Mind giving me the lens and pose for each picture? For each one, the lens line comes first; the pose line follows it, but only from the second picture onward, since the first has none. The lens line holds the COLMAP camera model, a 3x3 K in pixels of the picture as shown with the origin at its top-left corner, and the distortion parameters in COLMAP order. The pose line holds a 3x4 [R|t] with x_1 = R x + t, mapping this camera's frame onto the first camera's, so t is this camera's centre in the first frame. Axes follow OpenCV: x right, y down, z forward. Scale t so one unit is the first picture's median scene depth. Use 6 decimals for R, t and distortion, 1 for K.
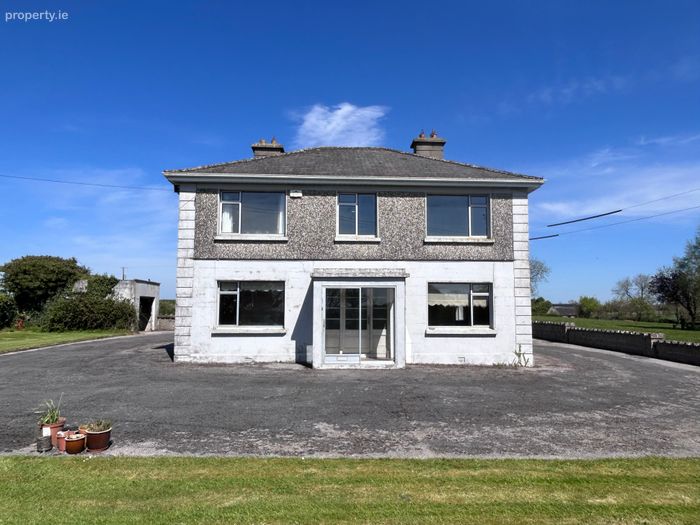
lens RADIAL K [[467.2, 0, 352.0], [0, 467.2, 264.1], [0, 0, 1]] dist [-0.004573, 0.000503]
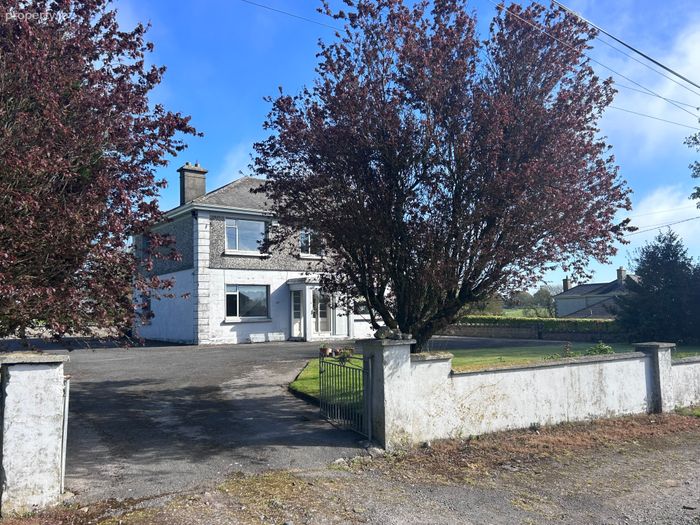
lens RADIAL K [[593.1, 0, 351.0], [0, 593.1, 267.3], [0, 0, 1]] dist [0.046679, -0.006738]
pose [[0.822452, 0.027448, 0.568172, -0.953746], [-0.031850, 0.999490, -0.002181, -0.021860], [-0.567942, -0.016302, 0.822907, -0.623086]]
